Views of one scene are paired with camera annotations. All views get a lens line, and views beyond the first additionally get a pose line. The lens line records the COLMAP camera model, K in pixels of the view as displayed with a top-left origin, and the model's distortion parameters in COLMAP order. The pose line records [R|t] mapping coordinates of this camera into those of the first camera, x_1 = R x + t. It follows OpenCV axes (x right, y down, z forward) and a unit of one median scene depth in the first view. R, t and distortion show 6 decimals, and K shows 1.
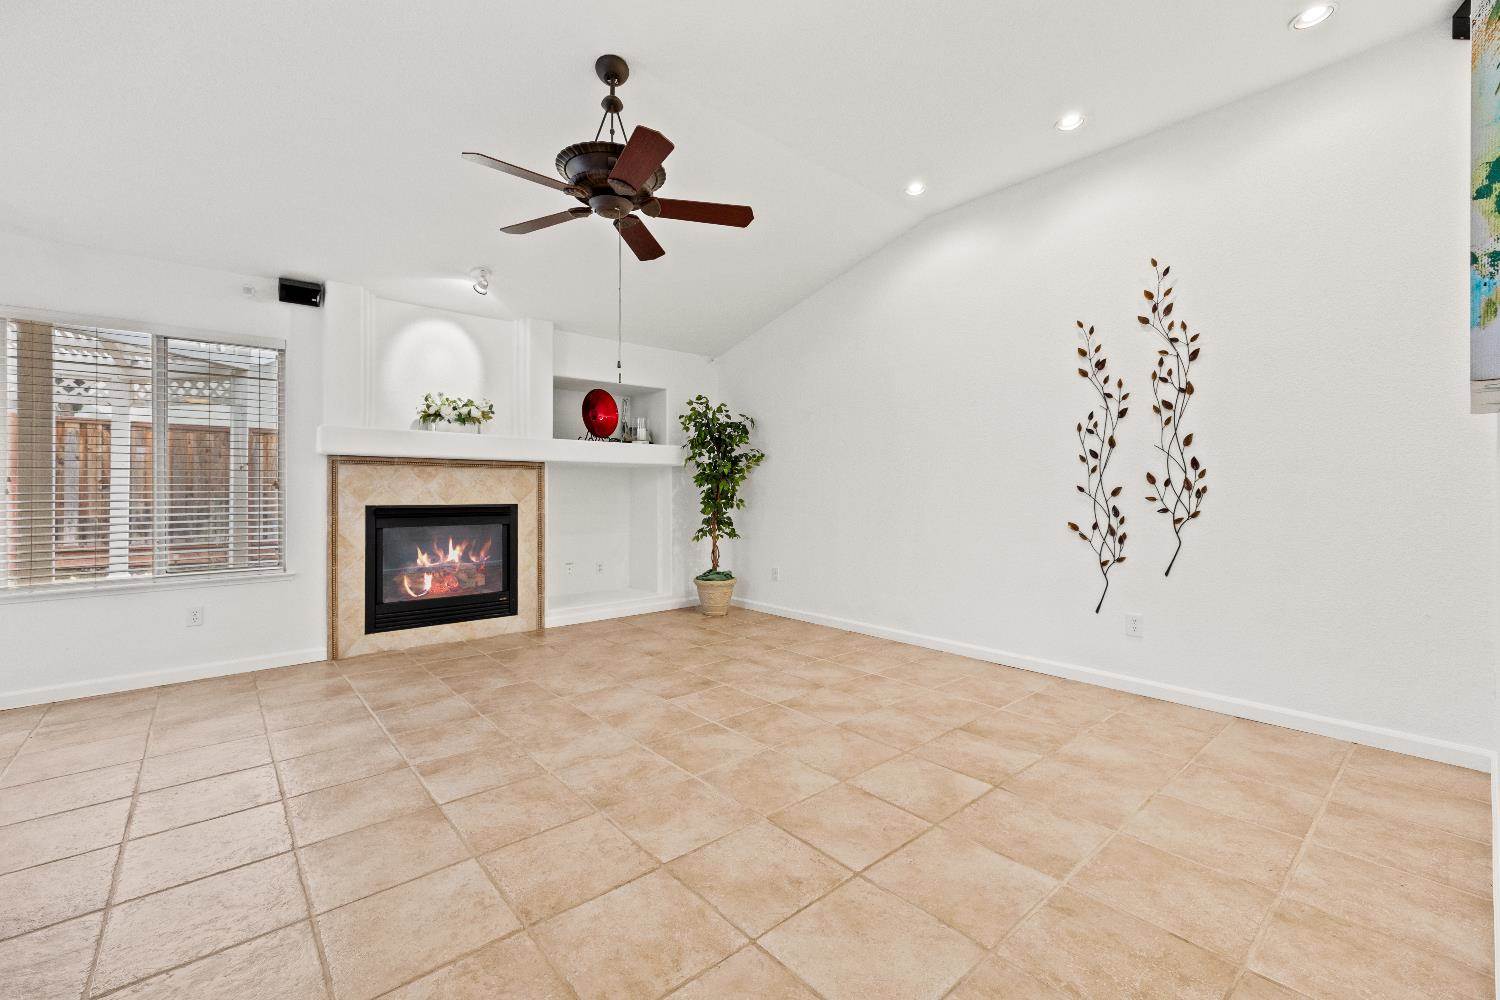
lens RADIAL K [[629.0, 0, 740.4], [0, 629.0, 482.7], [0, 0, 1]] dist [0.005489, 0.000909]
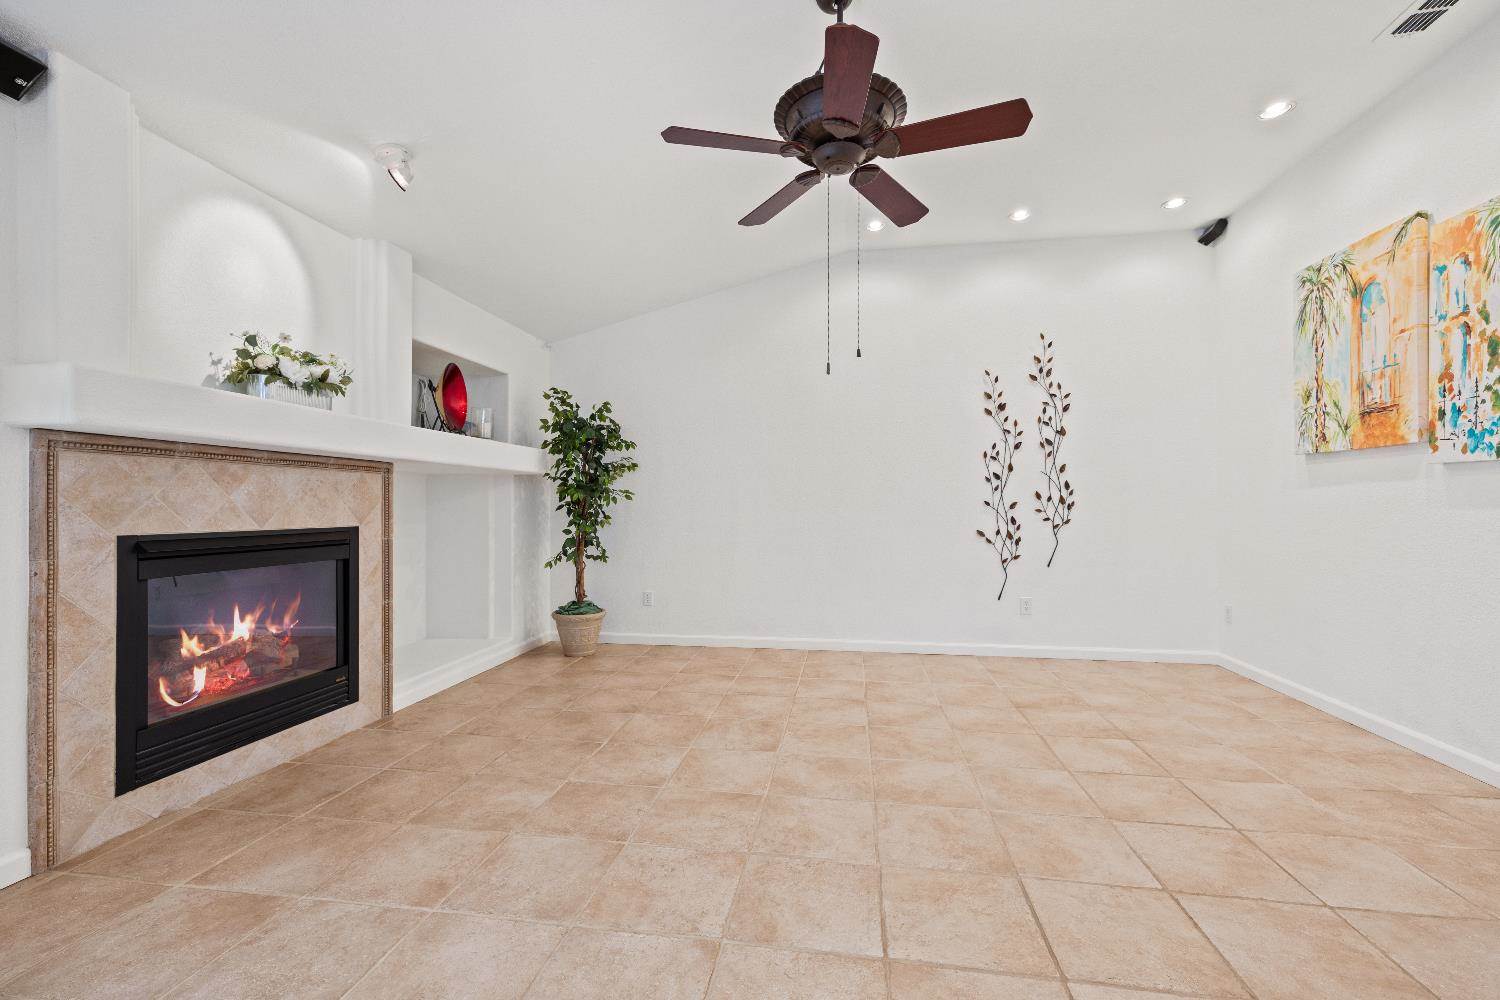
lens RADIAL K [[629.0, 0, 751.7], [0, 629.0, 497.0], [0, 0, 1]] dist [0.005489, 0.000909]
pose [[0.756254, 0.006951, 0.654241, -0.663112], [-0.007188, 0.999971, -0.002316, 0.003622], [-0.654239, -0.002951, 0.756282, 0.363131]]
